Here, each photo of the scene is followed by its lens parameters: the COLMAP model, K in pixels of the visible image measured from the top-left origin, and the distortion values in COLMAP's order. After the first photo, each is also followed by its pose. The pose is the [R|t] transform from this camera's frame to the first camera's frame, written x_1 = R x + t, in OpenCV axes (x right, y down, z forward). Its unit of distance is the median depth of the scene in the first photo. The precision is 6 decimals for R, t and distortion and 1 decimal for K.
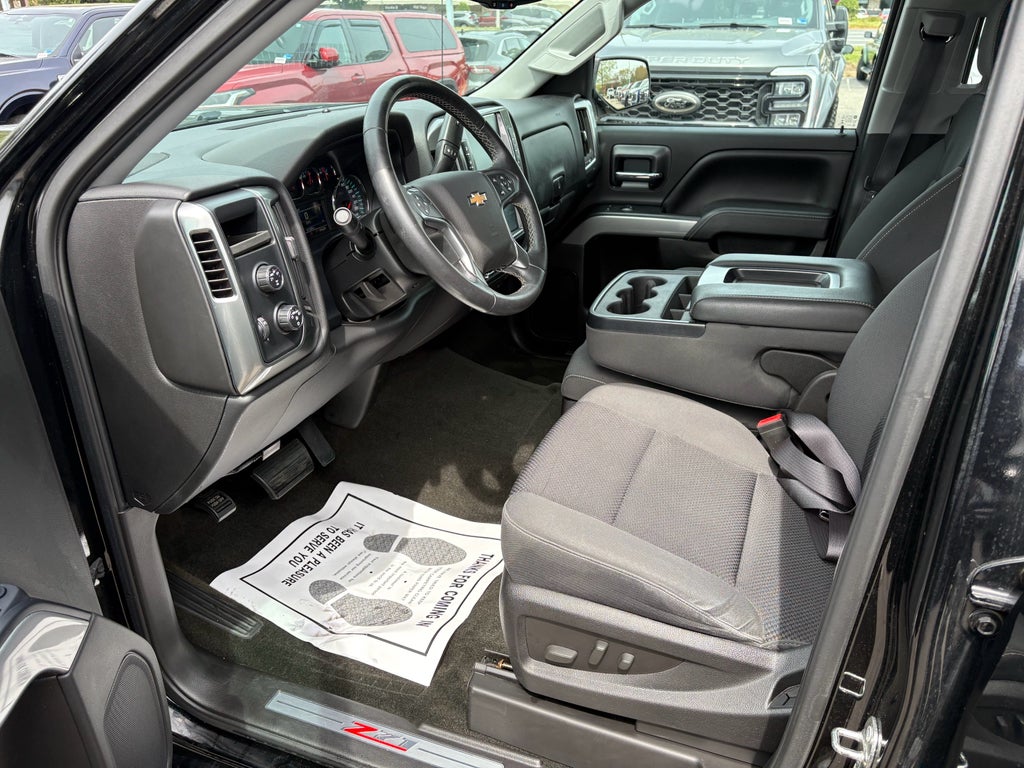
lens RADIAL K [[774.1, 0, 488.9], [0, 774.1, 382.9], [0, 0, 1]] dist [0.031445, -0.049744]
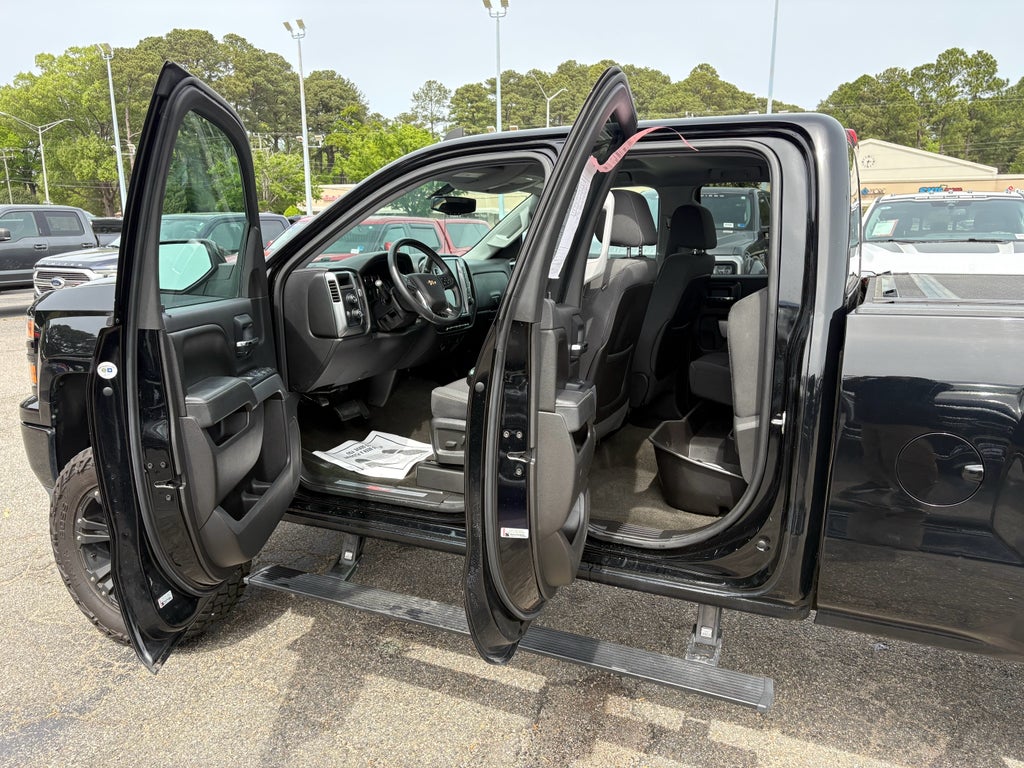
lens RADIAL K [[774.1, 0, 488.9], [0, 774.1, 382.9], [0, 0, 1]] dist [0.031445, -0.049744]
pose [[0.997471, 0.018432, -0.068645, 0.349137], [-0.034032, 0.971740, -0.233590, 0.664352], [0.062399, 0.235335, 0.969909, -1.372684]]
